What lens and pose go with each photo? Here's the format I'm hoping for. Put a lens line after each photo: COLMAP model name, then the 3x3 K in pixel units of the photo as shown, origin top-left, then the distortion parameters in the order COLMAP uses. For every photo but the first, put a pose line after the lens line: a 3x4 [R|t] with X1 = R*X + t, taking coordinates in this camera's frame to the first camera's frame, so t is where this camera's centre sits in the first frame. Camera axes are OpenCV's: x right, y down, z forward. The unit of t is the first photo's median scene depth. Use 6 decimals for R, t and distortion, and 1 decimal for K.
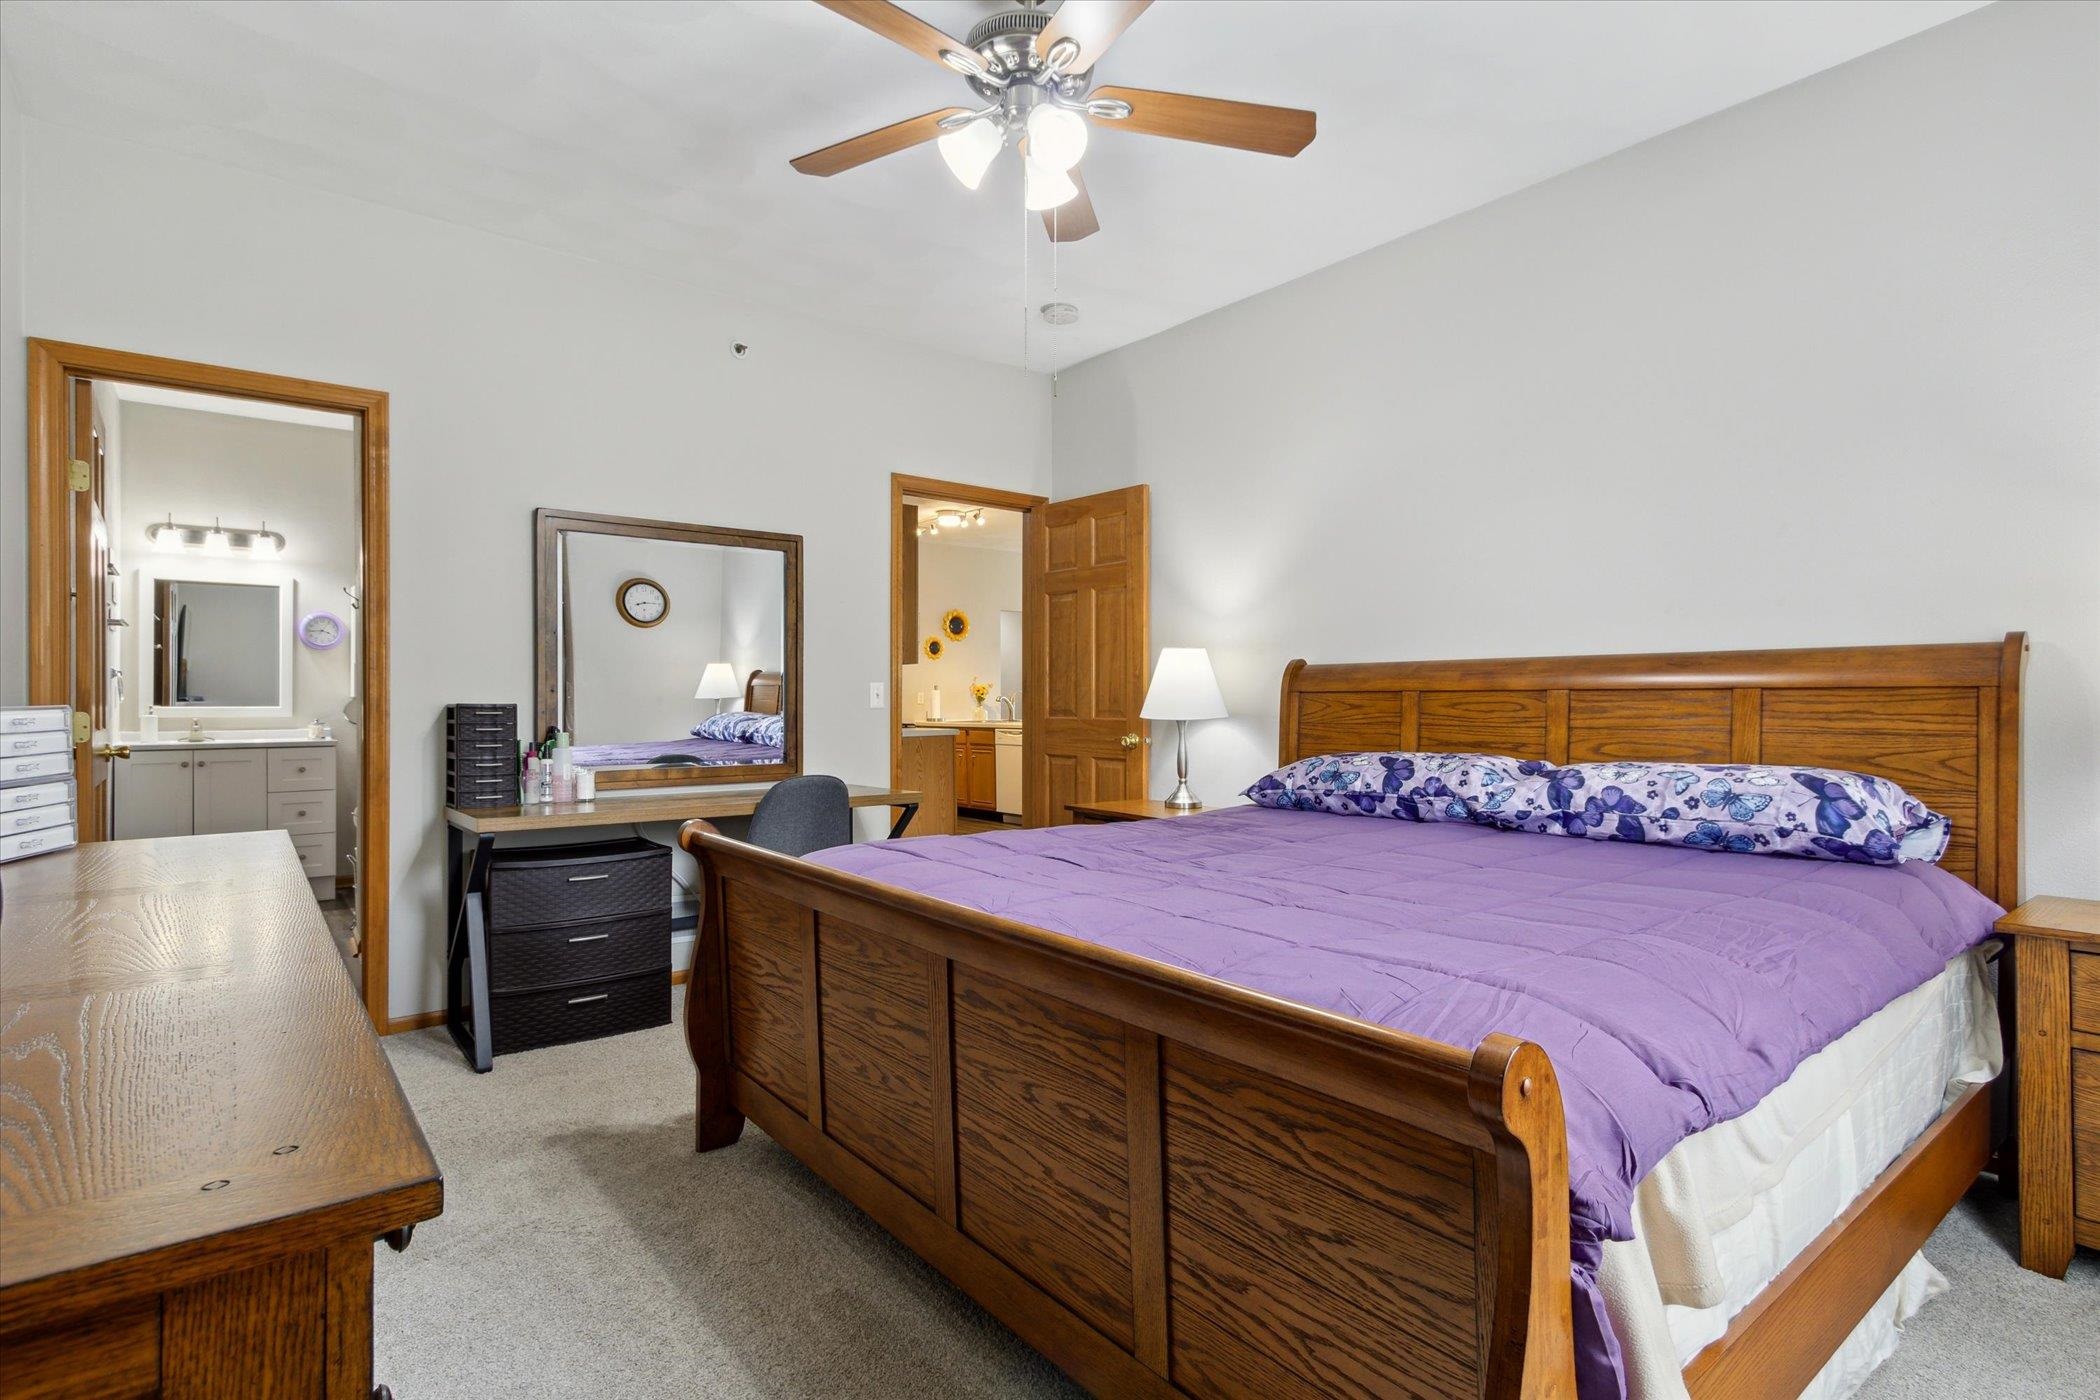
lens RADIAL K [[1003.4, 0, 1044.5], [0, 1003.4, 702.7], [0, 0, 1]] dist [0.010301, -0.002502]
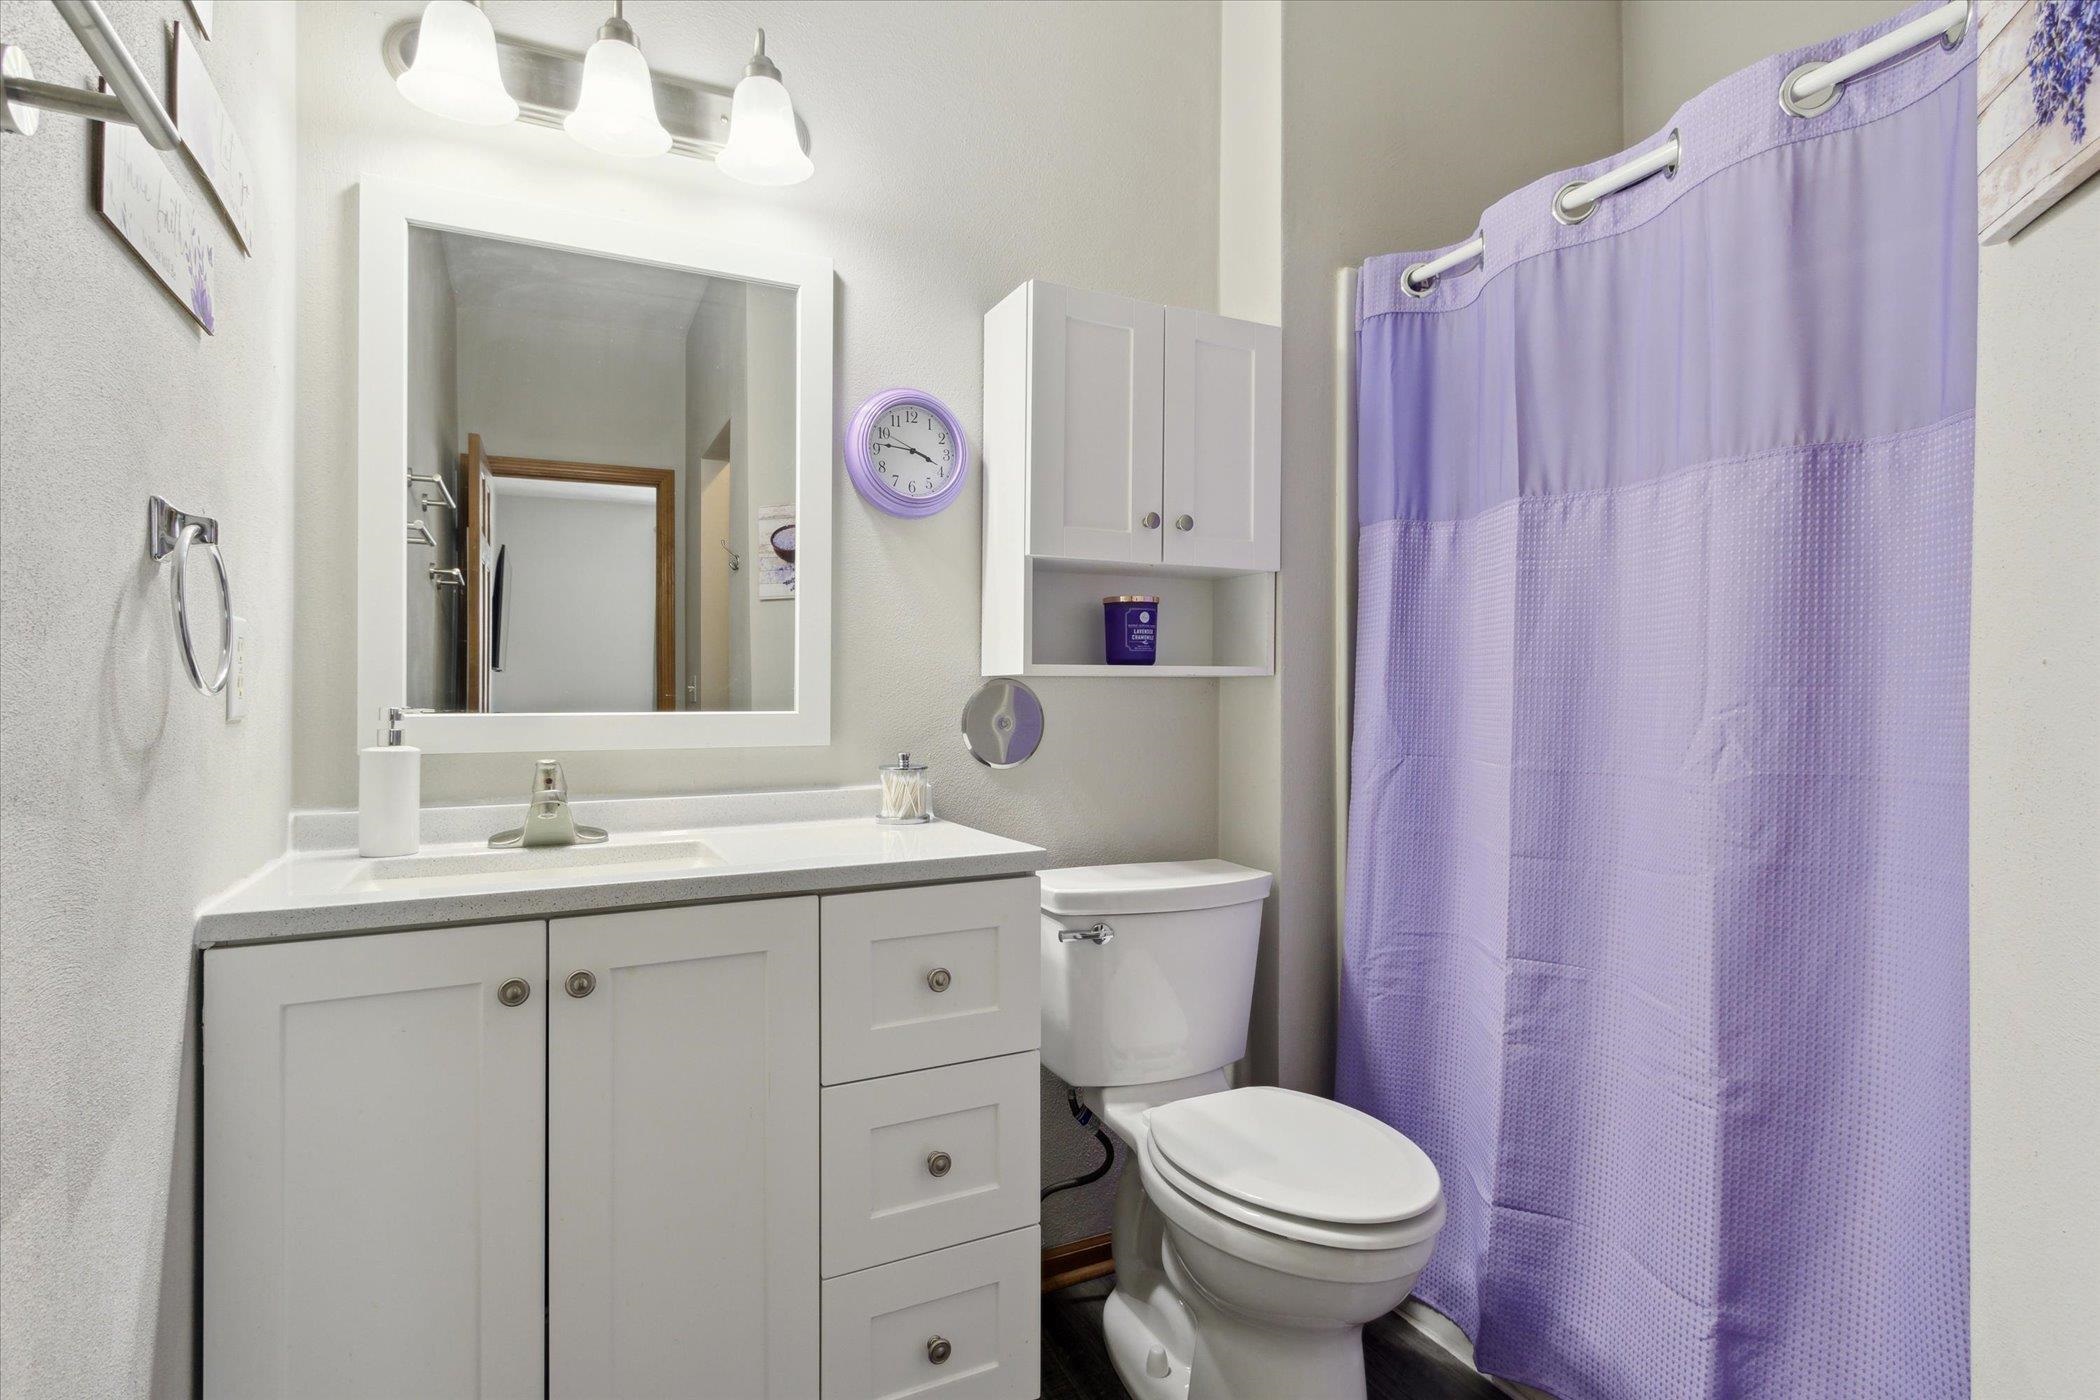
lens RADIAL K [[1003.4, 0, 1050.4], [0, 1003.4, 706.0], [0, 0, 1]] dist [0.010301, -0.002502]
pose [[0.978402, 0.001871, -0.206705, -0.435863], [-0.001700, 0.999998, 0.001006, 0.001455], [0.206707, -0.000633, 0.978403, 0.510086]]
